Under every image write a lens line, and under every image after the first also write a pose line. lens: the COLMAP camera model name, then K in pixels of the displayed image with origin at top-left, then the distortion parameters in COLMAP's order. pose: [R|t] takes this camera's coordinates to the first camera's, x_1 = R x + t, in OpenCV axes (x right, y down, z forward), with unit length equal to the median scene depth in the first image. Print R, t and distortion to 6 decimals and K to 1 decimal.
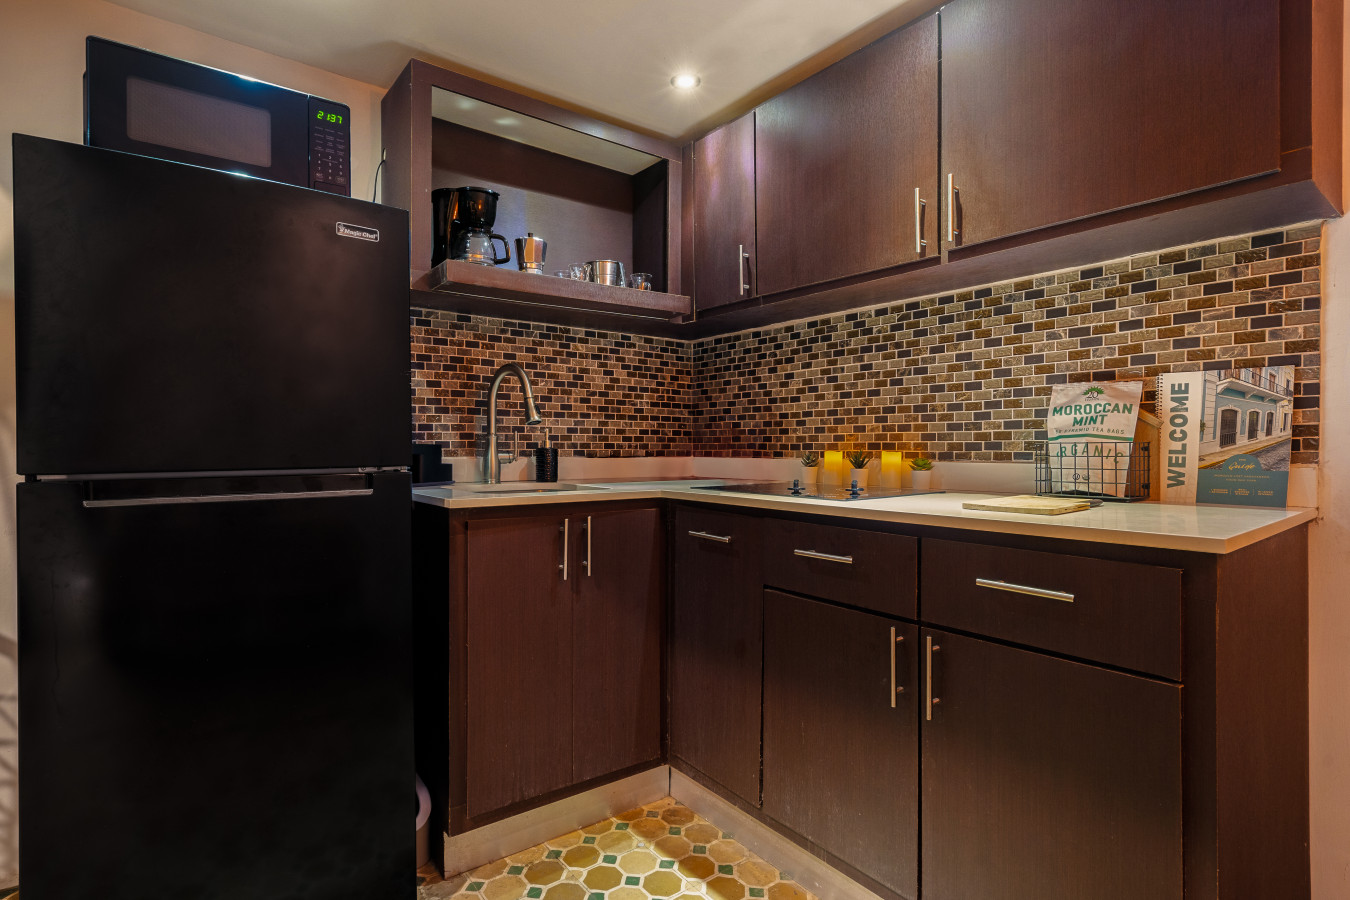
lens RADIAL K [[622.0, 0, 664.9], [0, 622.0, 443.7], [0, 0, 1]] dist [-0.002912, 0.000656]
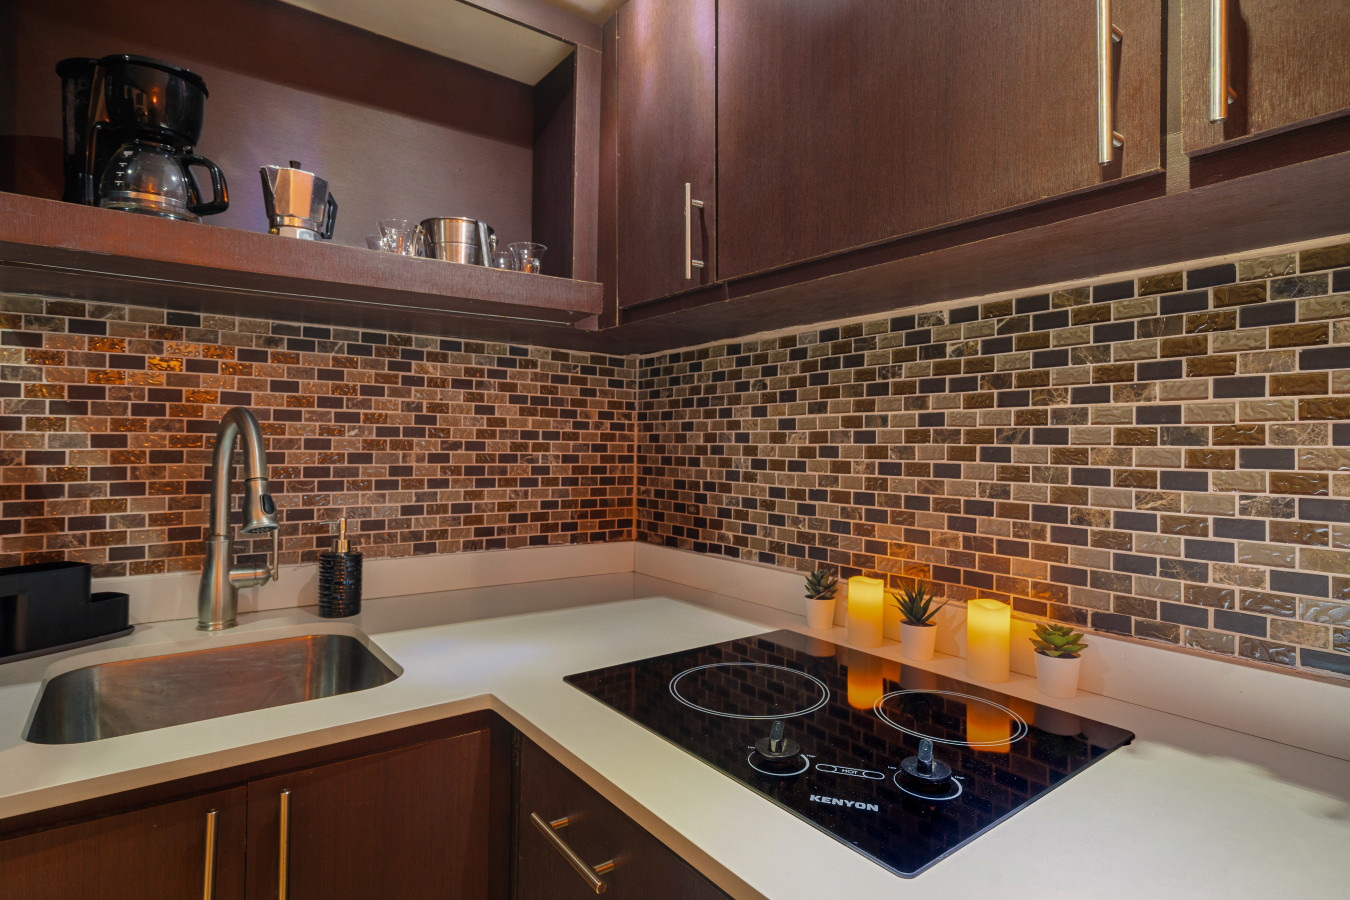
lens RADIAL K [[637.1, 0, 653.6], [0, 637.1, 421.5], [0, 0, 1]] dist [0.000555, 0.000611]
pose [[0.998768, 0.016853, -0.046667, 0.110620], [-0.018273, 0.999378, -0.030167, -0.095843], [0.046129, 0.030983, 0.998455, 0.433482]]
